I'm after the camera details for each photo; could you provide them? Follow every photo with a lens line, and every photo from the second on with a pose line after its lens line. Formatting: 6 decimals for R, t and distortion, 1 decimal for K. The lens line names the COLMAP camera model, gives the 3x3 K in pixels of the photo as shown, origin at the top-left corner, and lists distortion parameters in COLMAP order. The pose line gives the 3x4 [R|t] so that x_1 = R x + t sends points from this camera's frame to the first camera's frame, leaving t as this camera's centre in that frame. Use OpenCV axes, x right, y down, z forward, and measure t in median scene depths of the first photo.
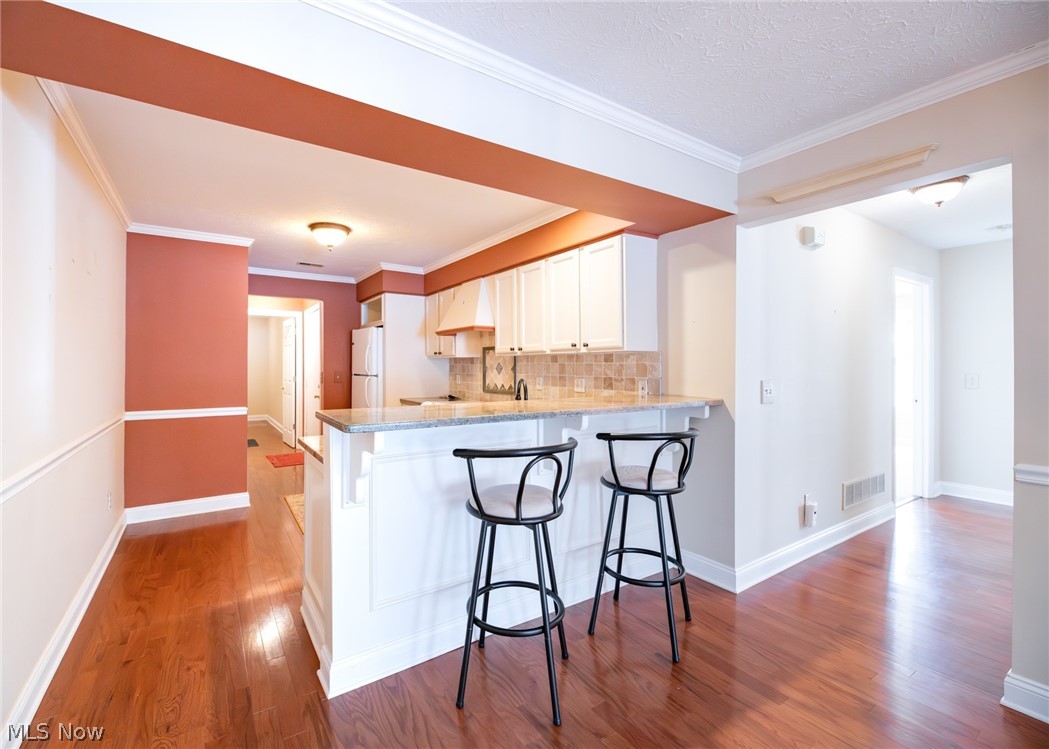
lens RADIAL K [[450.7, 0, 477.0], [0, 450.7, 368.2], [0, 0, 1]] dist [0.000598, -0.000063]
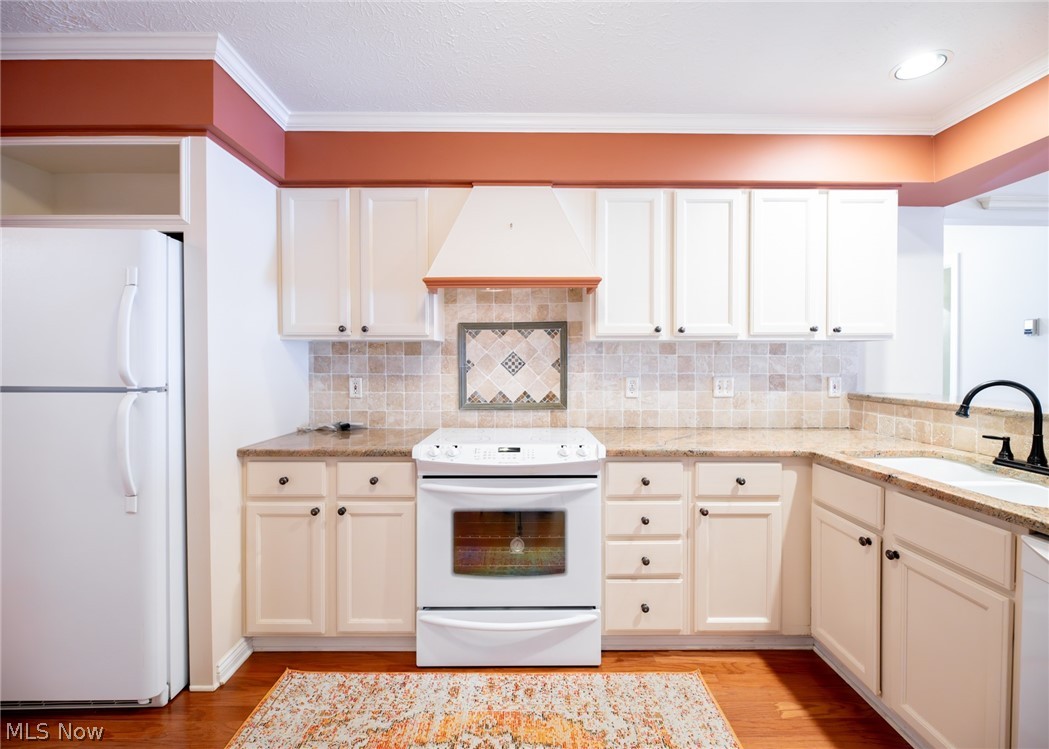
lens RADIAL K [[457.2, 0, 520.2], [0, 457.2, 363.4], [0, 0, 1]] dist [0.001859, -0.004206]
pose [[0.510468, -0.006379, 0.859873, -0.442422], [0.002817, 0.999980, 0.005746, -0.003013], [-0.859892, -0.000511, 0.510475, 0.742362]]
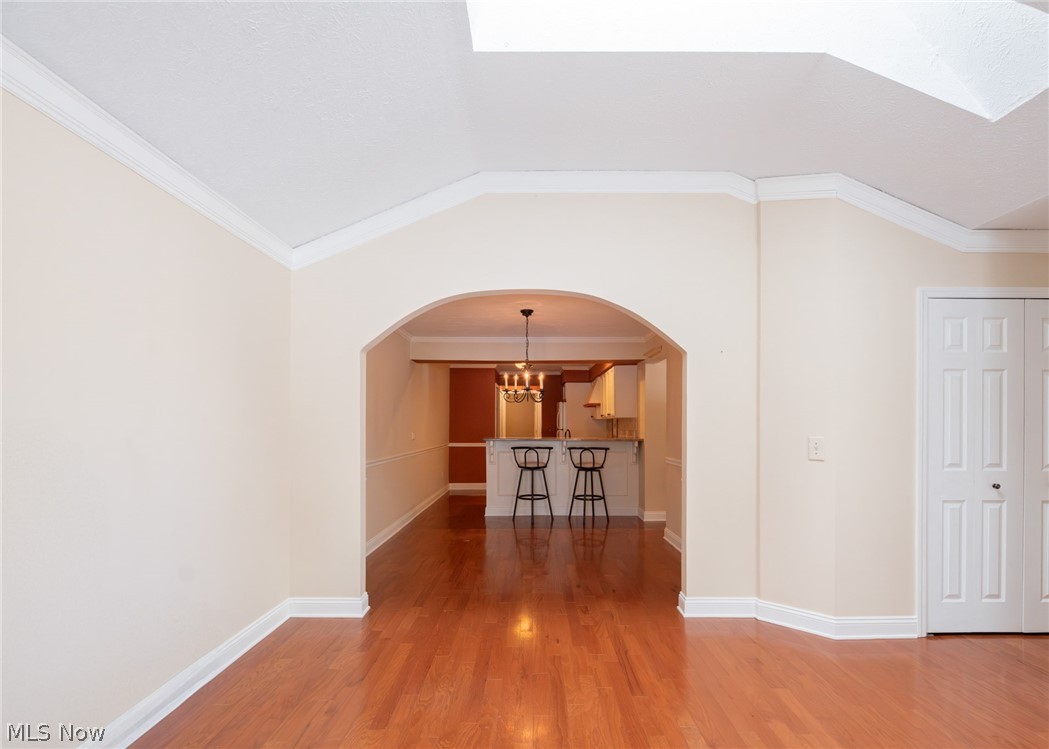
lens RADIAL K [[457.2, 0, 520.2], [0, 457.2, 363.4], [0, 0, 1]] dist [0.001859, -0.004206]
pose [[0.850639, -0.071571, -0.520857, 1.097373], [0.002071, 0.991139, -0.132811, -0.000990], [0.525747, 0.111895, 0.843250, -1.188792]]
